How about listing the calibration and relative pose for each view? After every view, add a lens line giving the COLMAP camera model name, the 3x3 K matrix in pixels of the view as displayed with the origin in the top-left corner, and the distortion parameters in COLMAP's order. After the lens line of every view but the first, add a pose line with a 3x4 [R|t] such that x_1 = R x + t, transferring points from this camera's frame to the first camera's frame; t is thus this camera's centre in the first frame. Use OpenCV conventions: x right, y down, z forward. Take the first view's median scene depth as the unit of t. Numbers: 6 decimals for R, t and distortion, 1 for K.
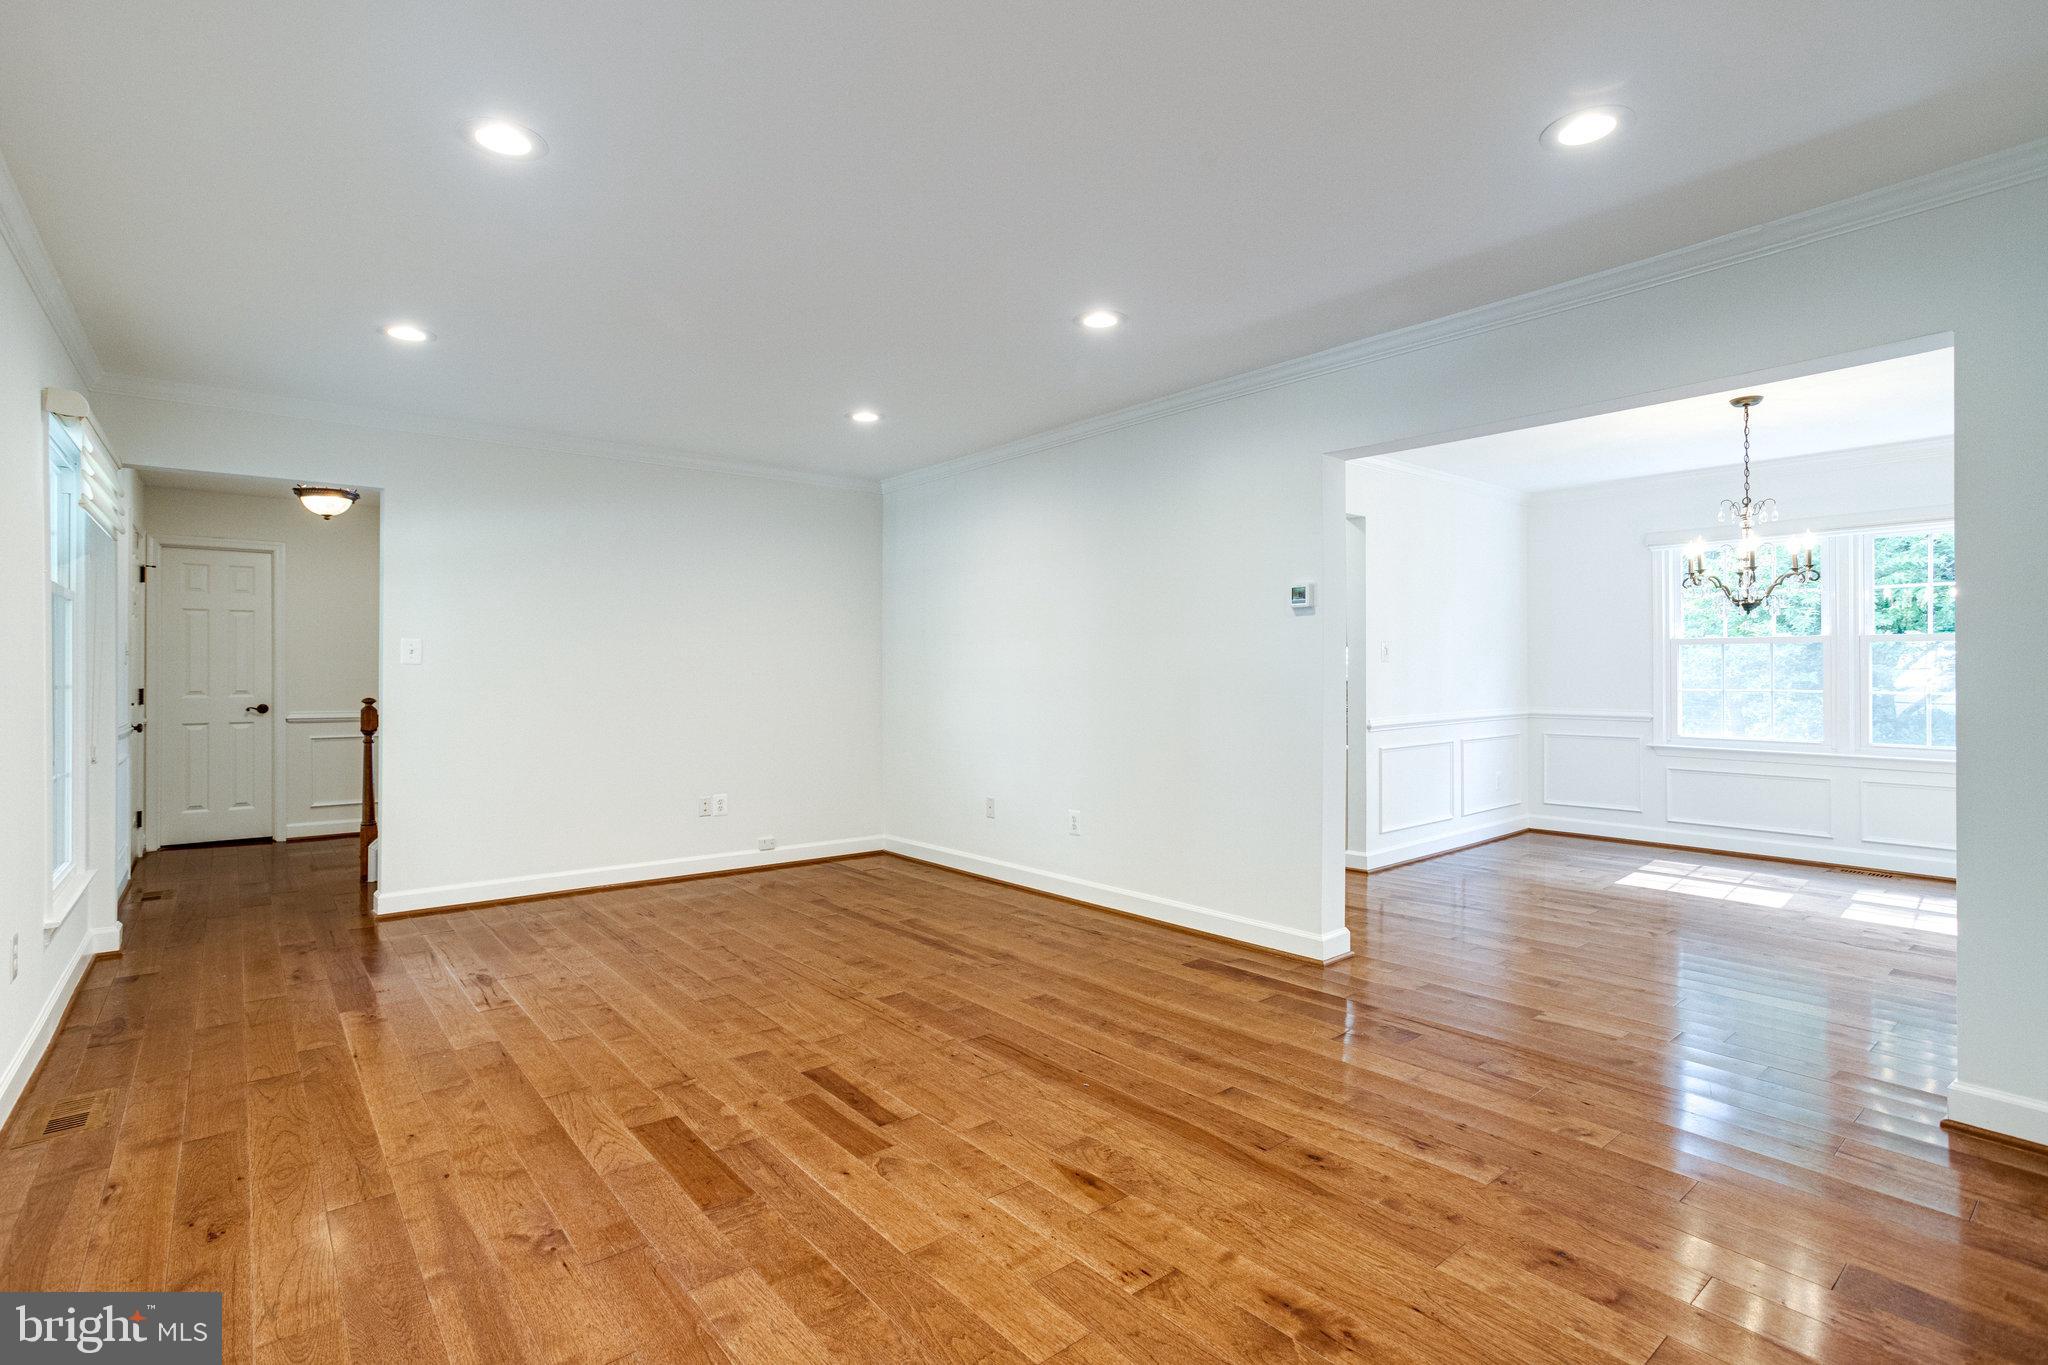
lens RADIAL K [[1002.8, 0, 1021.9], [0, 1002.8, 677.7], [0, 0, 1]] dist [-0.033311, 0.025970]
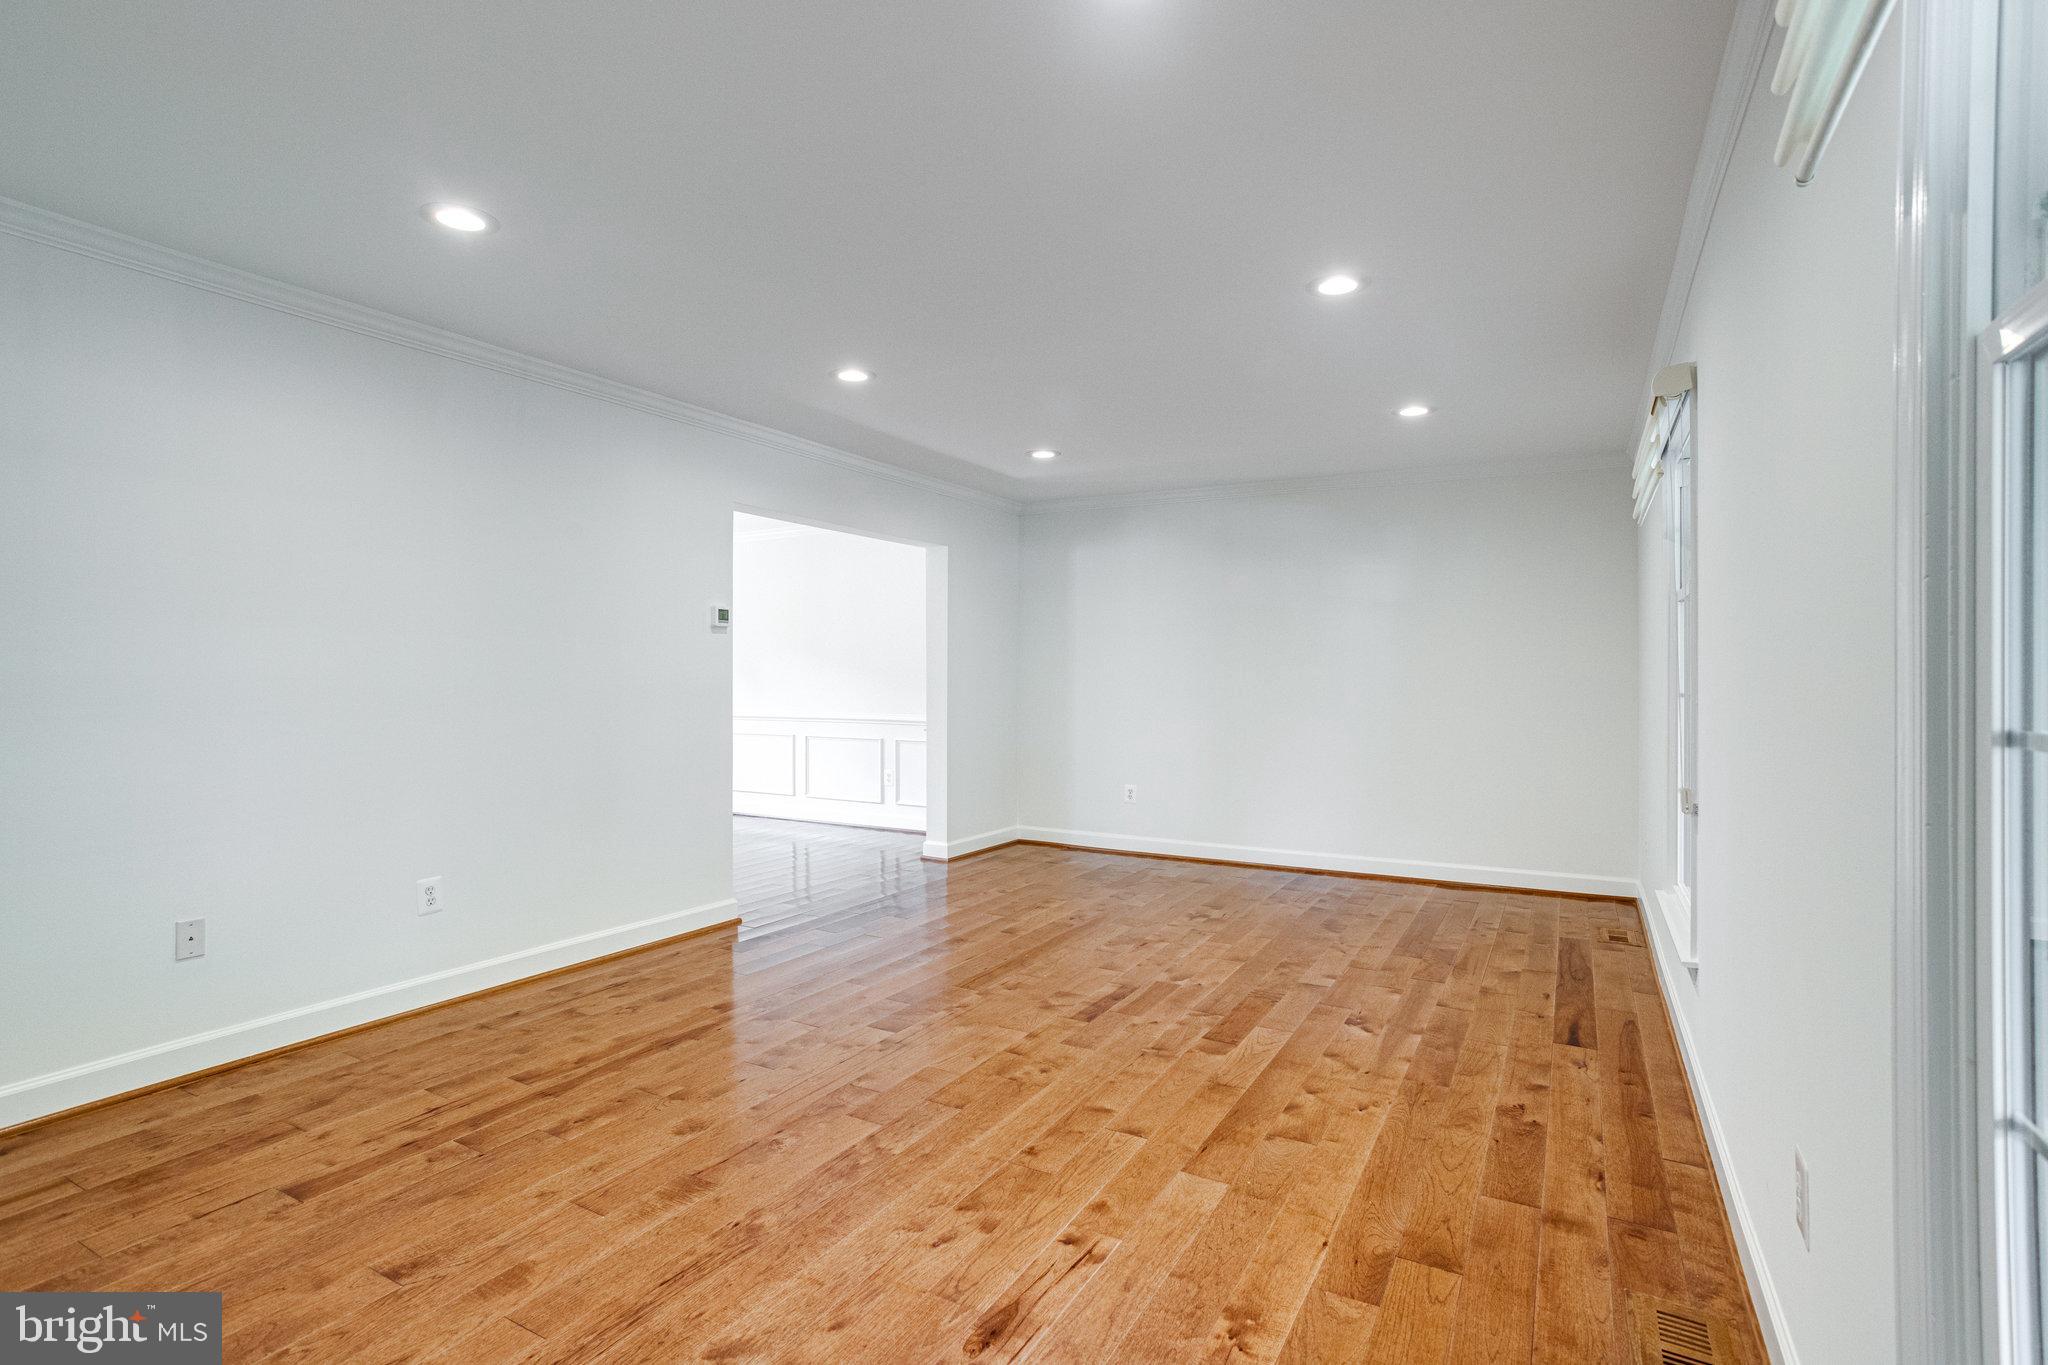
lens RADIAL K [[1007.3, 0, 1017.0], [0, 1007.3, 685.7], [0, 0, 1]] dist [-0.041213, 0.032391]
pose [[-0.376499, -0.003235, 0.926412, -1.293962], [0.001875, 0.999989, 0.004254, -0.006340], [-0.926415, 0.003338, -0.376488, 1.534514]]
